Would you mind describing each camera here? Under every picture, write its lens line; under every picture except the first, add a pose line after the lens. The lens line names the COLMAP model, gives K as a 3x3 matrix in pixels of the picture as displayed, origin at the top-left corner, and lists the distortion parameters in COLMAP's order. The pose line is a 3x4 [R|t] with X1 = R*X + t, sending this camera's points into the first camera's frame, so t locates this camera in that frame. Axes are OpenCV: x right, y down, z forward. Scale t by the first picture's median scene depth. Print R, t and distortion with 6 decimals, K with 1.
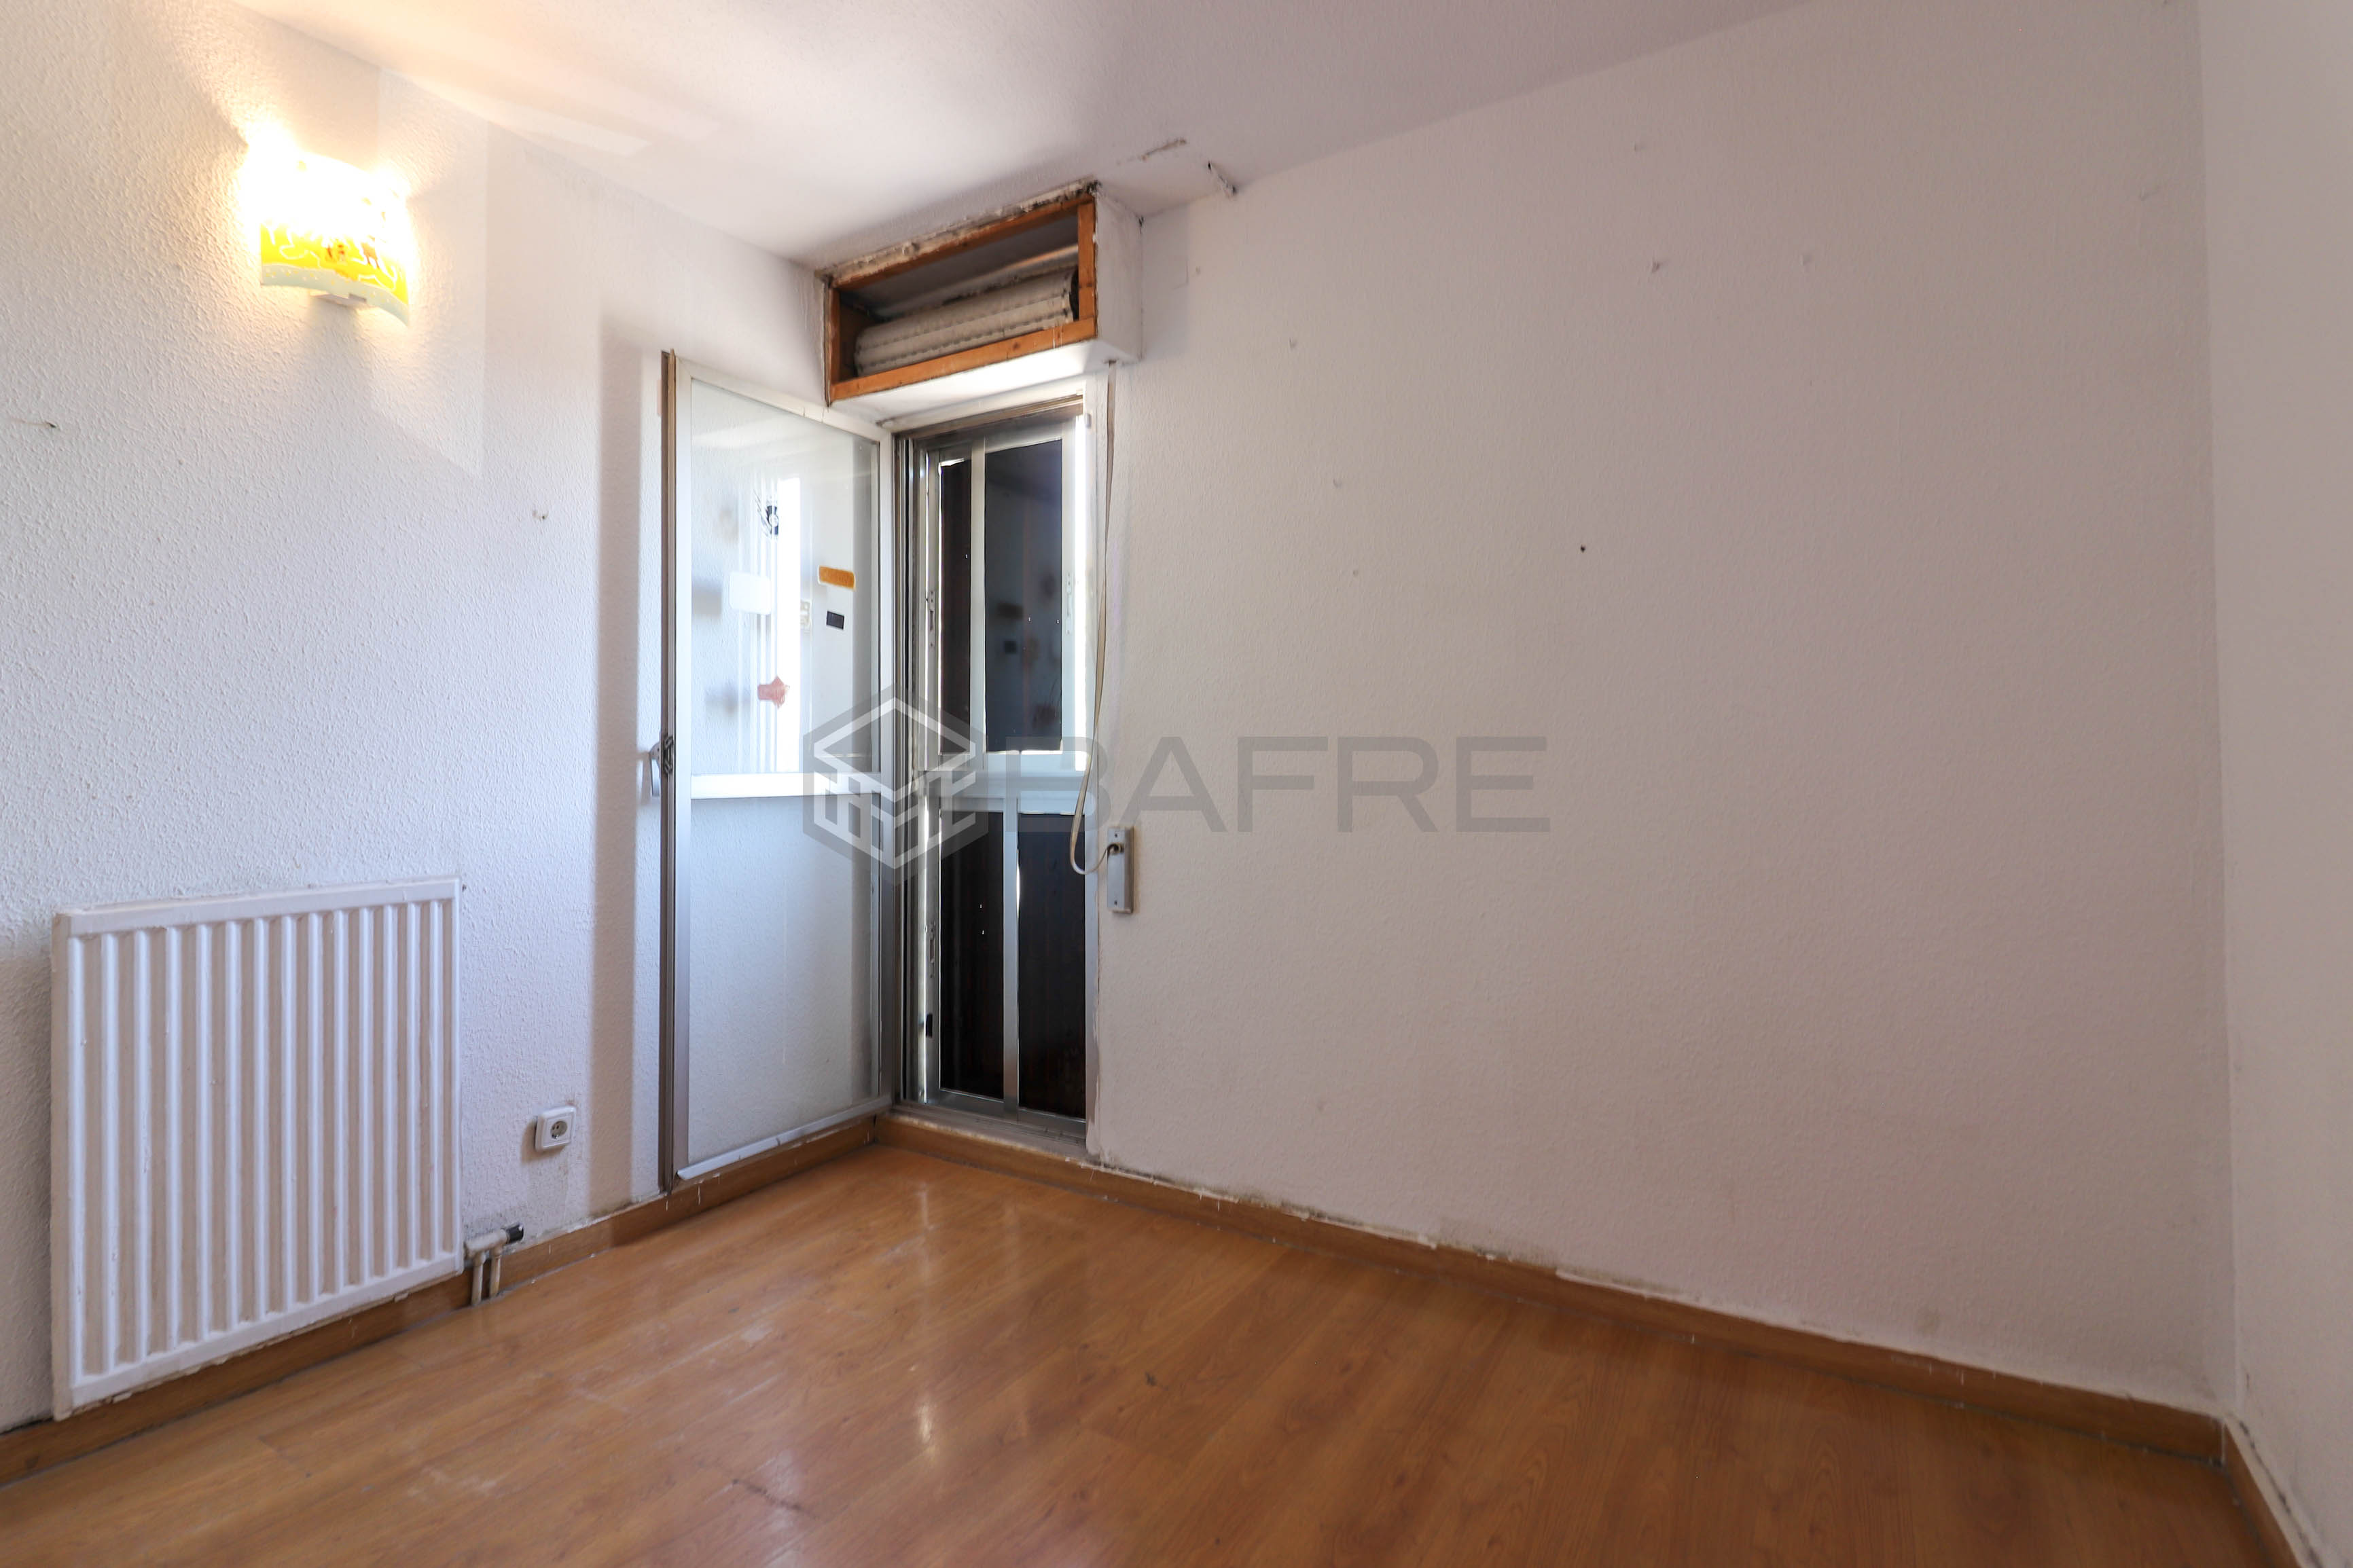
lens RADIAL K [[1091.6, 0, 1180.9], [0, 1091.6, 750.7], [0, 0, 1]] dist [0.020443, -0.014788]
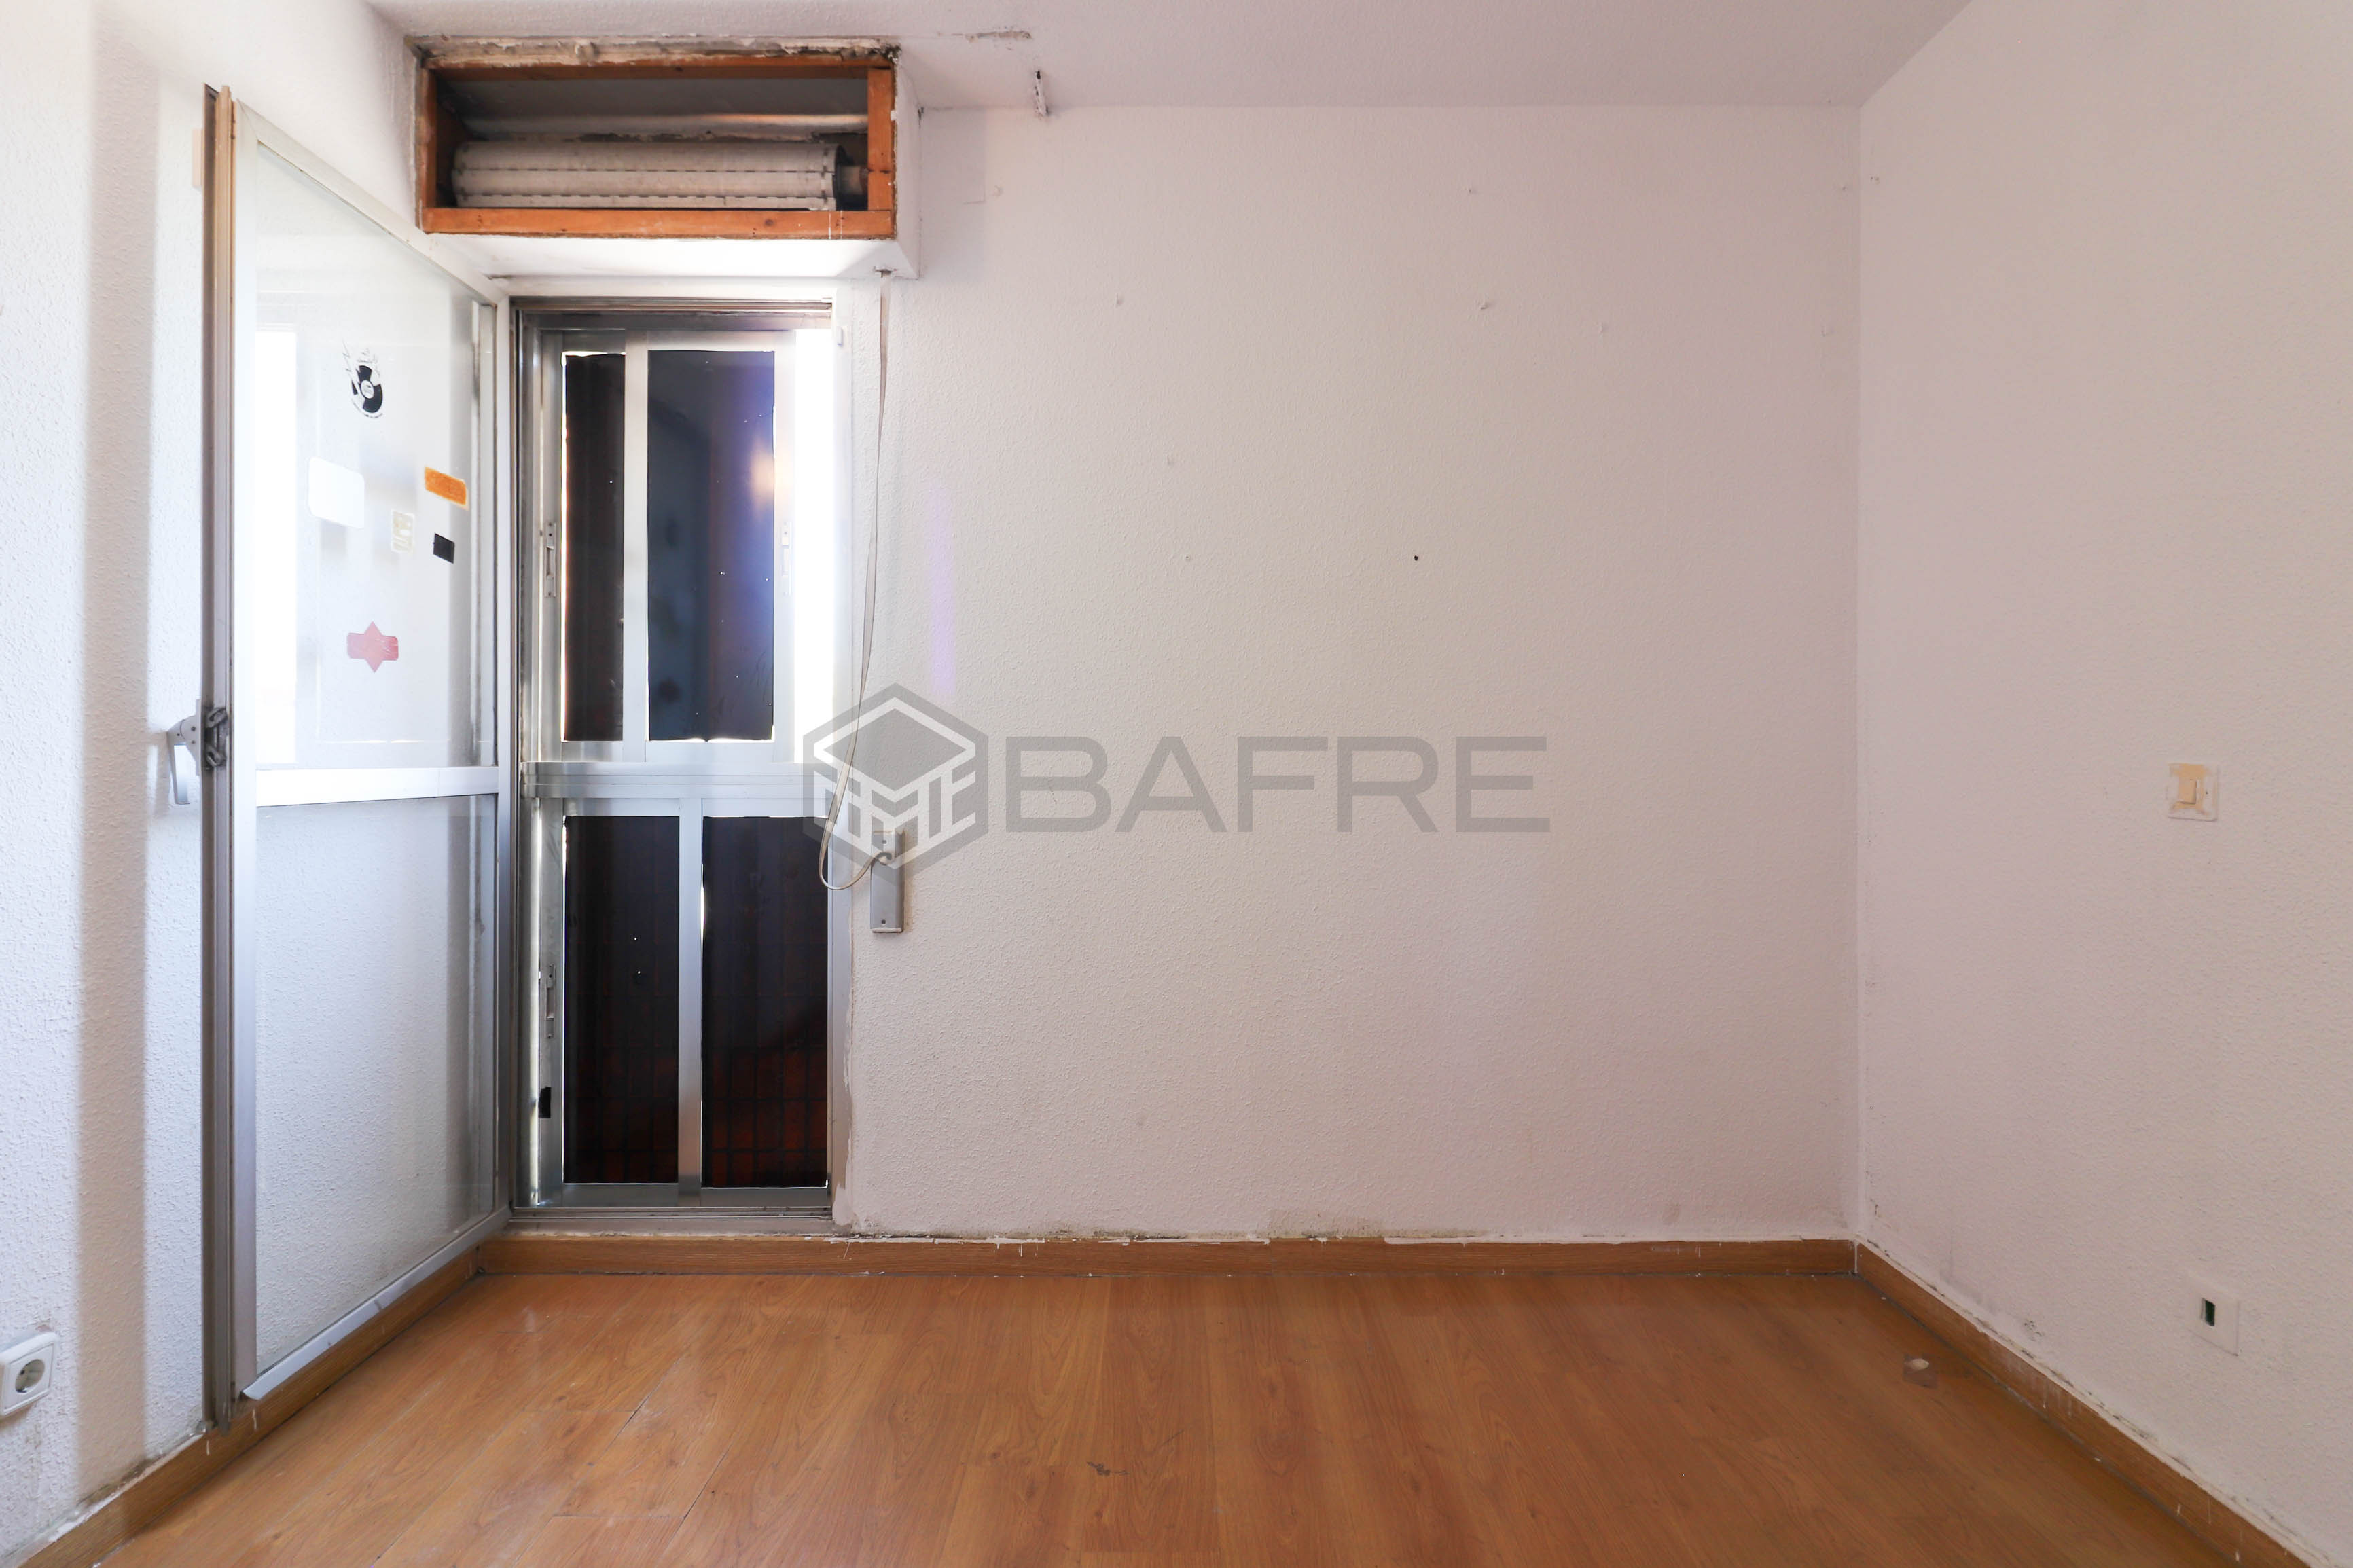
lens RADIAL K [[1080.7, 0, 1185.1], [0, 1080.7, 765.1], [0, 0, 1]] dist [0.022549, -0.014645]
pose [[0.856560, 0.002815, 0.516039, -0.301552], [-0.013132, 0.999780, 0.016343, 0.001955], [-0.515880, -0.020775, 0.856409, 0.174684]]
